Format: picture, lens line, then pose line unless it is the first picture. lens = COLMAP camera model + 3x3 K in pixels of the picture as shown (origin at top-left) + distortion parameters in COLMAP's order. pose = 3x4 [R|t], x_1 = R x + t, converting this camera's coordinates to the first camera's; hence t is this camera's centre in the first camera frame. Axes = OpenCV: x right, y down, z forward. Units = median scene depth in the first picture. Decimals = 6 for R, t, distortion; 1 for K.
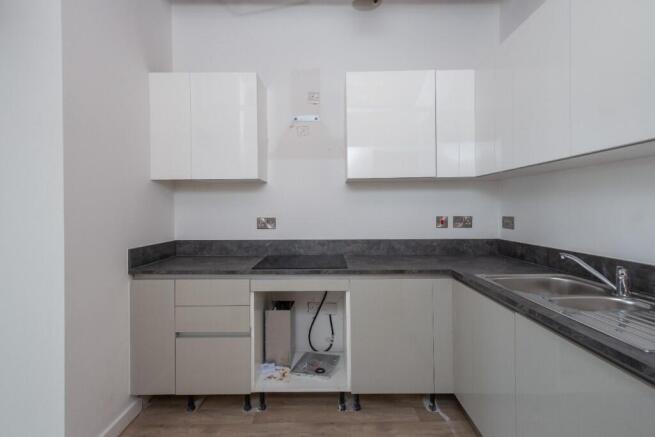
lens RADIAL K [[326.5, 0, 328.6], [0, 326.5, 210.4], [0, 0, 1]] dist [0.013537, -0.001012]
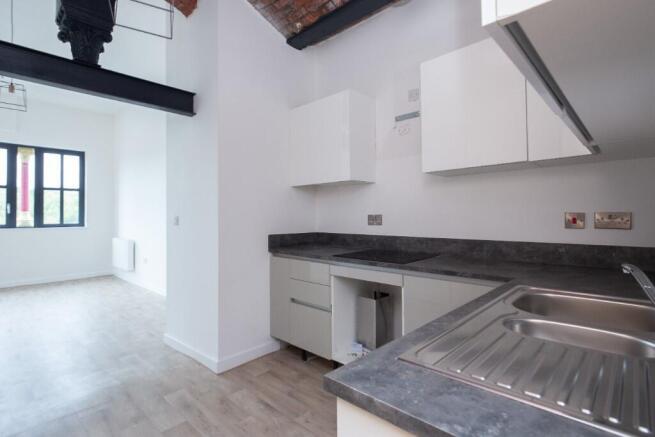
lens RADIAL K [[326.5, 0, 328.6], [0, 326.5, 210.4], [0, 0, 1]] dist [0.013537, -0.001012]
pose [[0.723868, -0.008835, -0.689881, 0.463466], [0.001662, 0.999937, -0.011062, 0.020014], [0.689936, 0.006861, 0.723838, 0.100802]]
